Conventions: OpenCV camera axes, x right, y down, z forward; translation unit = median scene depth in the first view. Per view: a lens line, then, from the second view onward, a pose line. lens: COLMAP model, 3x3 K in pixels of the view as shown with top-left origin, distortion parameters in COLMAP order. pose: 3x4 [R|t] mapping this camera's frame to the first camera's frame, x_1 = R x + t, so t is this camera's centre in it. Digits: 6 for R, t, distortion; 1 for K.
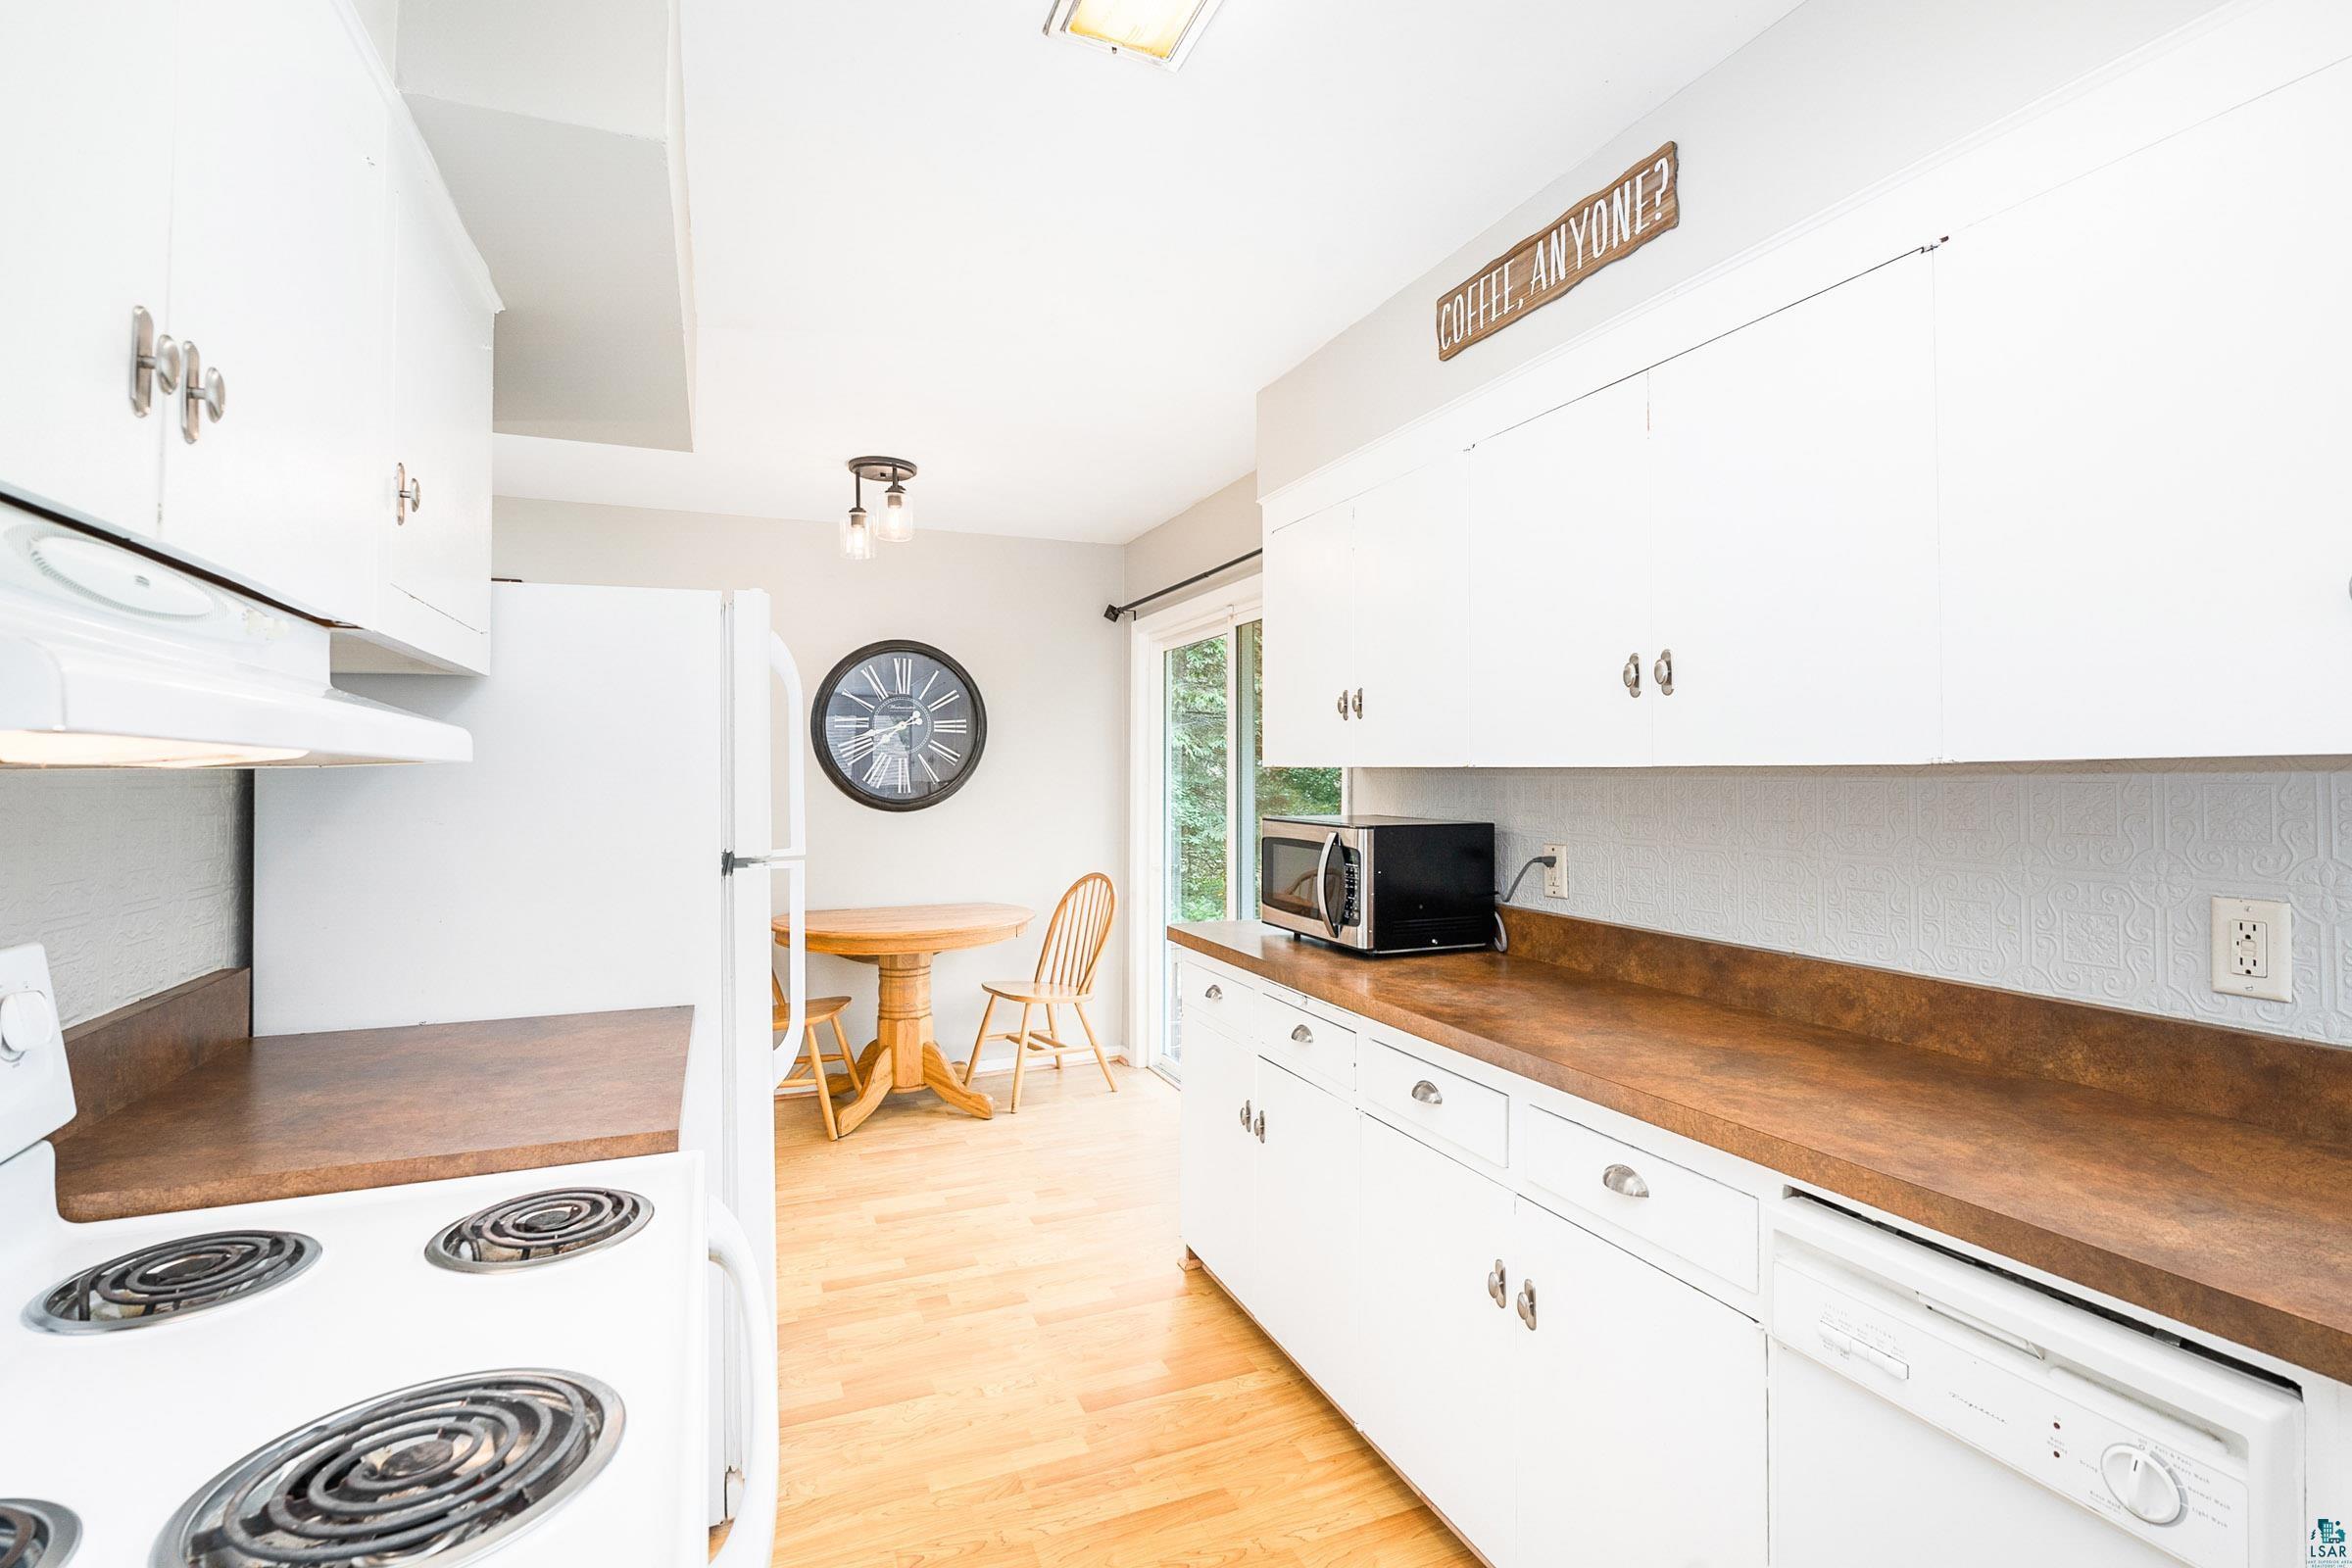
lens RADIAL K [[1069.0, 0, 1180.7], [0, 1069.0, 770.8], [0, 0, 1]] dist [-0.015134, 0.003381]
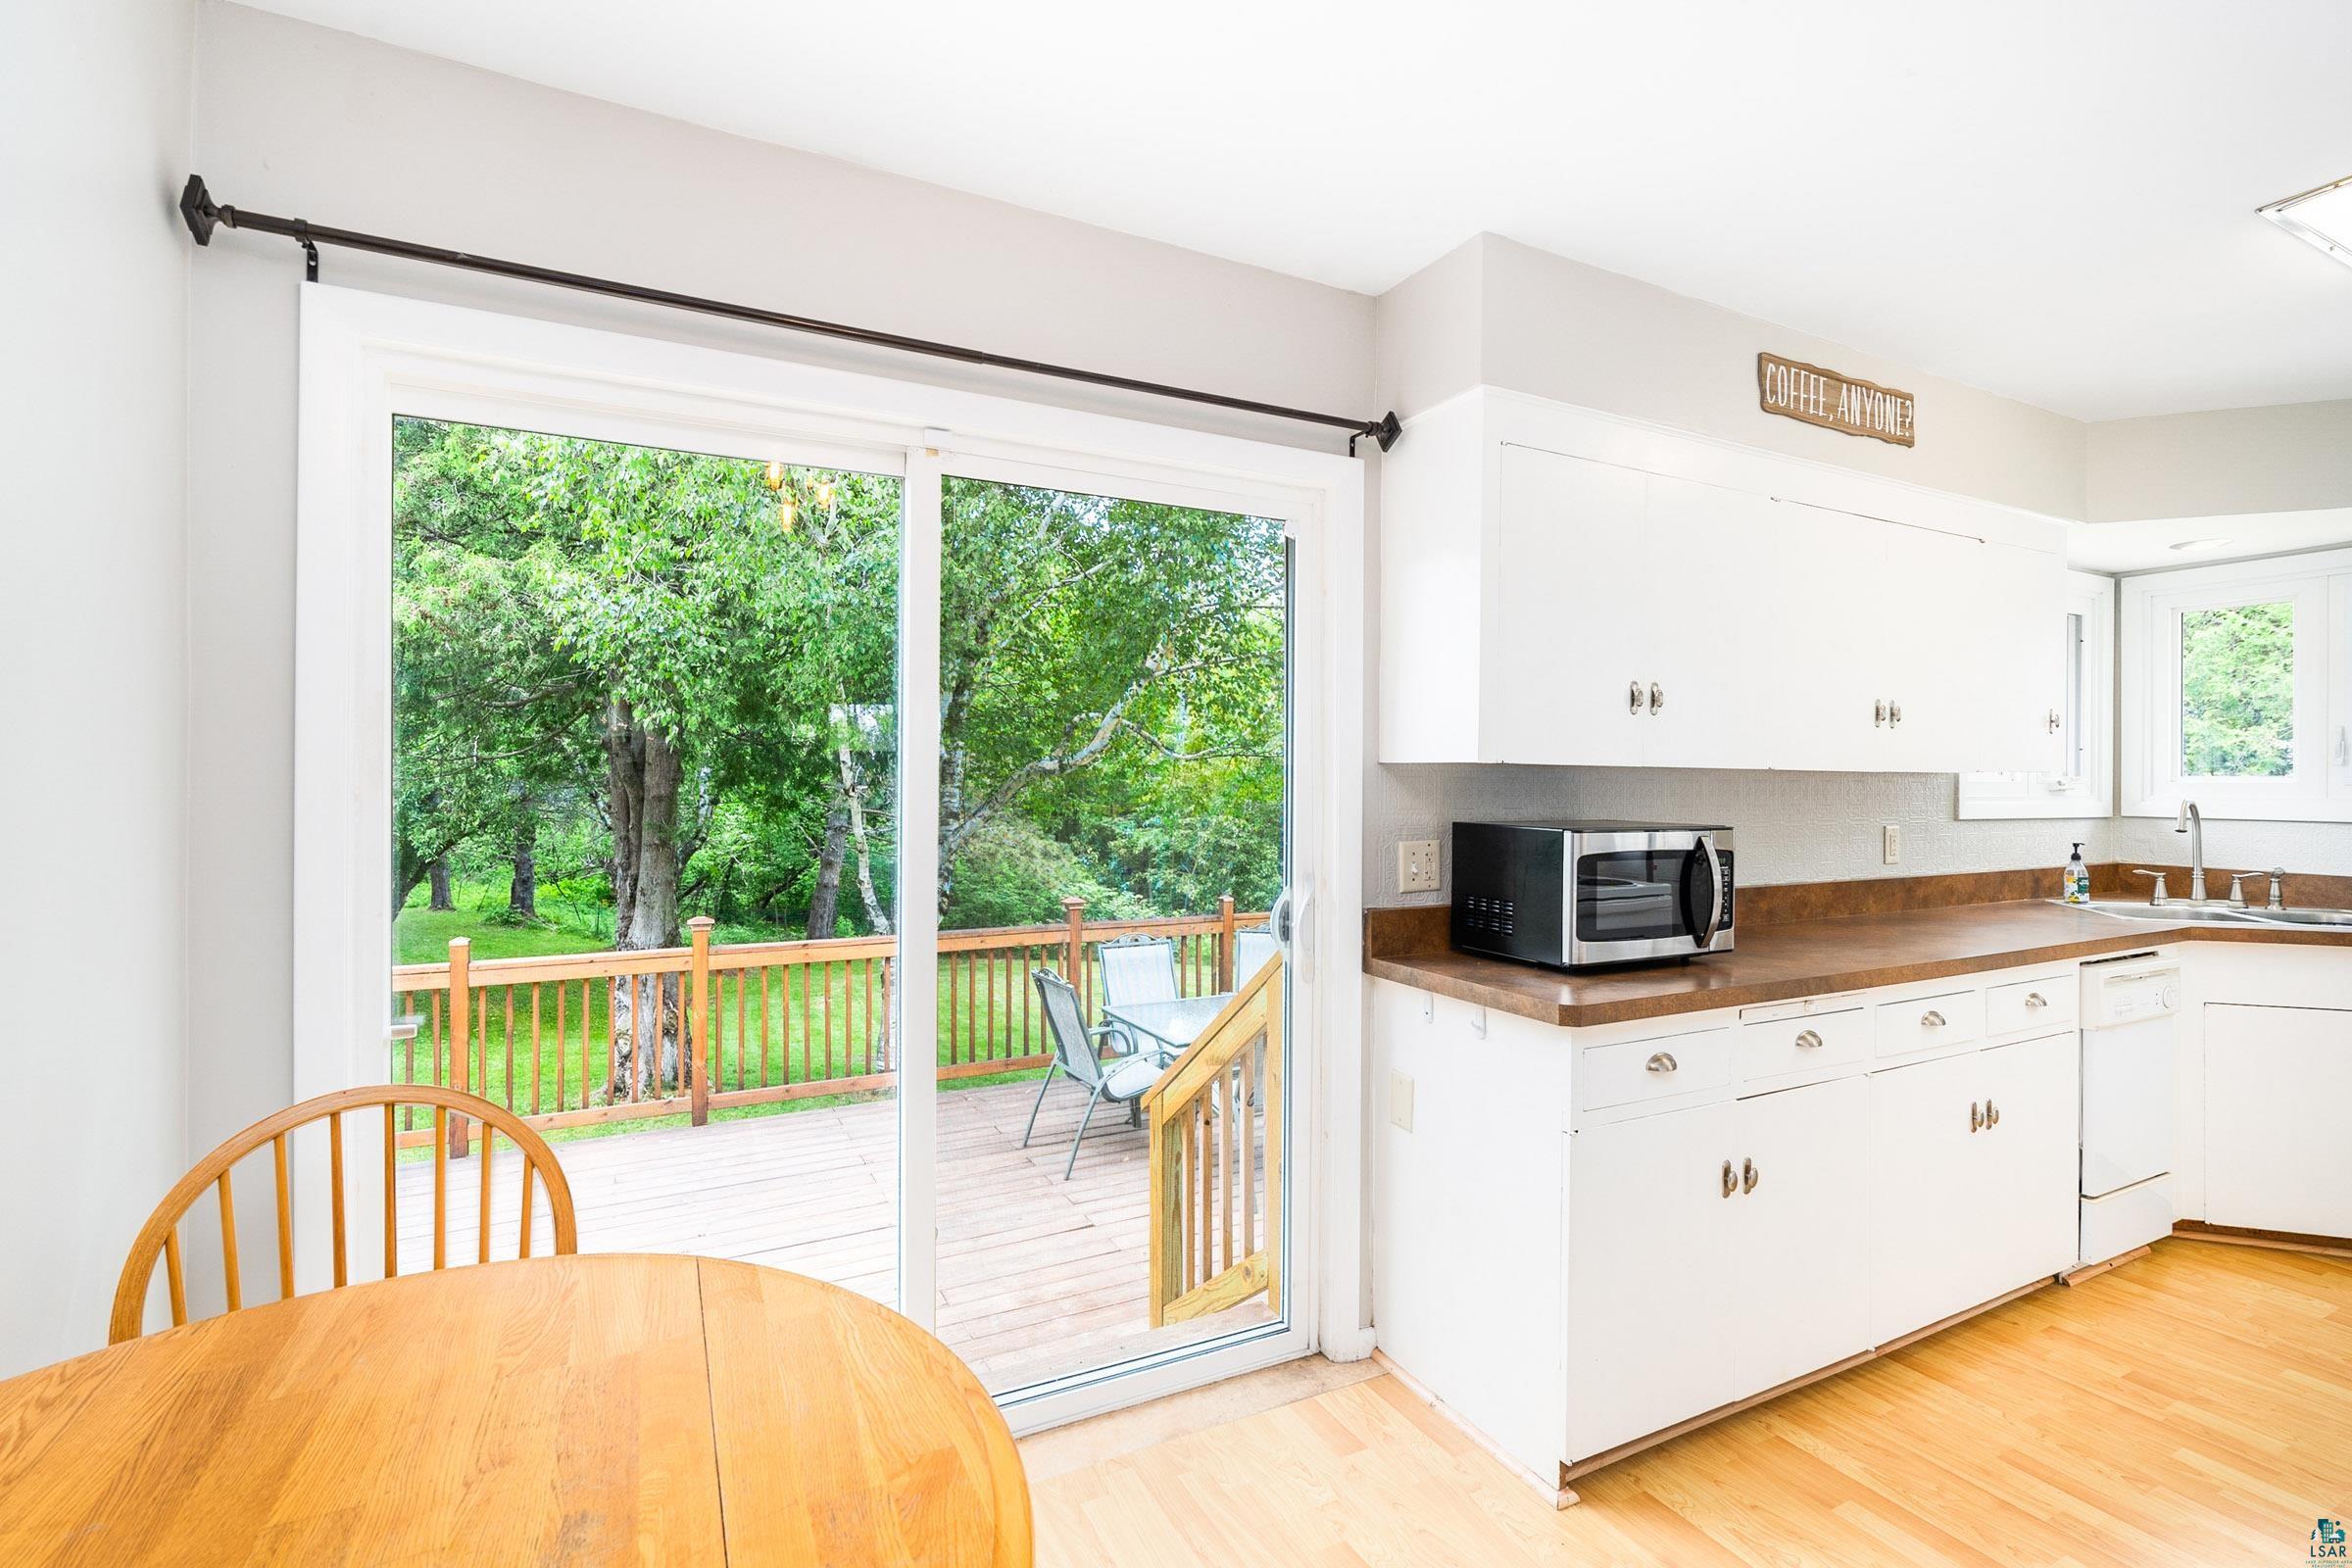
lens RADIAL K [[1069.0, 0, 1178.9], [0, 1069.0, 782.9], [0, 0, 1]] dist [-0.015134, 0.003381]
pose [[-0.066454, -0.007135, 0.997764, -0.943389], [-0.010892, 0.999920, 0.006425, 0.013015], [-0.997730, -0.010441, -0.066527, 1.893651]]
